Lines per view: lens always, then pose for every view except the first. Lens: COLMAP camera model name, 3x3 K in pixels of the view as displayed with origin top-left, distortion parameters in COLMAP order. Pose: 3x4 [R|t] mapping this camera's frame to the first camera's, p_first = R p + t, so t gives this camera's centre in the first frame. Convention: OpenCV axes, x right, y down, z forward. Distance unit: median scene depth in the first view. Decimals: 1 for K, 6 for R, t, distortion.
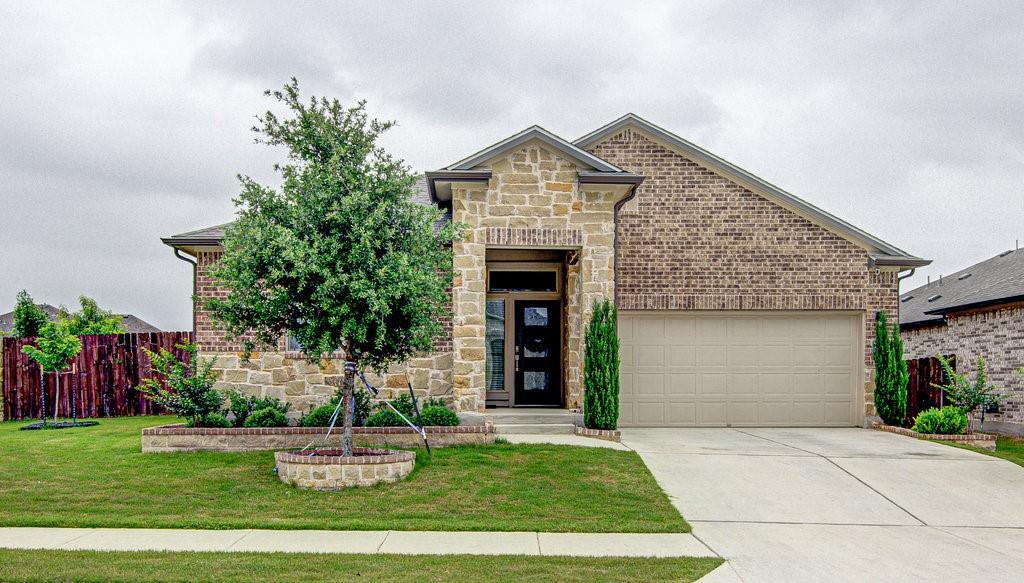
lens RADIAL K [[897.1, 0, 512.0], [0, 897.1, 291.5], [0, 0, 1]] dist [-0.003379, -0.001549]
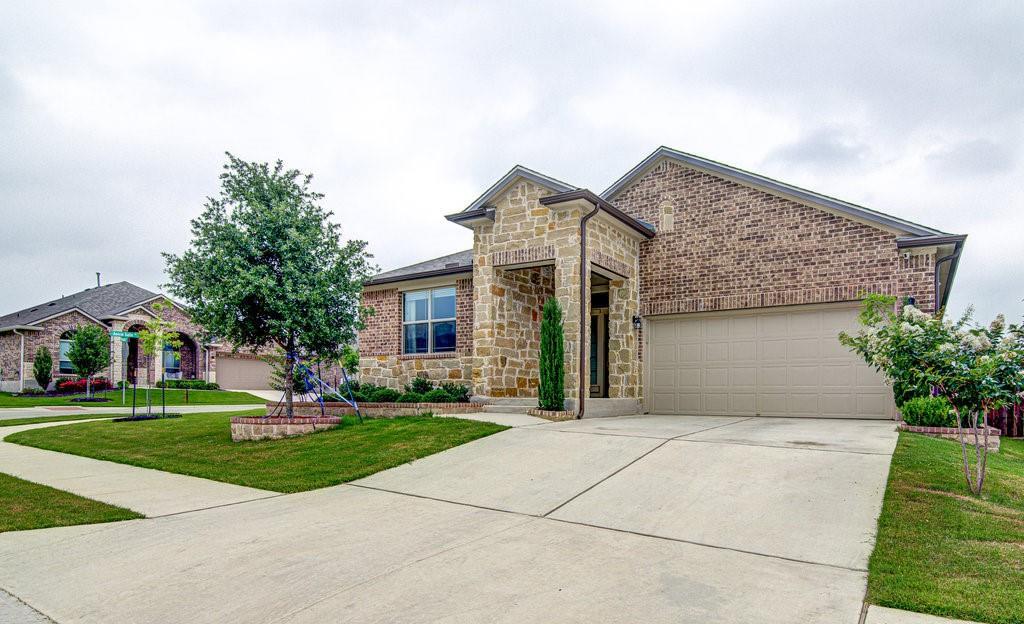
lens RADIAL K [[566.1, 0, 512.4], [0, 566.1, 348.2], [0, 0, 1]] dist [-0.017507, -0.000070]
pose [[0.852363, -0.033945, -0.521848, 0.351564], [0.045328, 0.998931, 0.009058, 0.050030], [0.520982, -0.031375, 0.852991, 0.272064]]
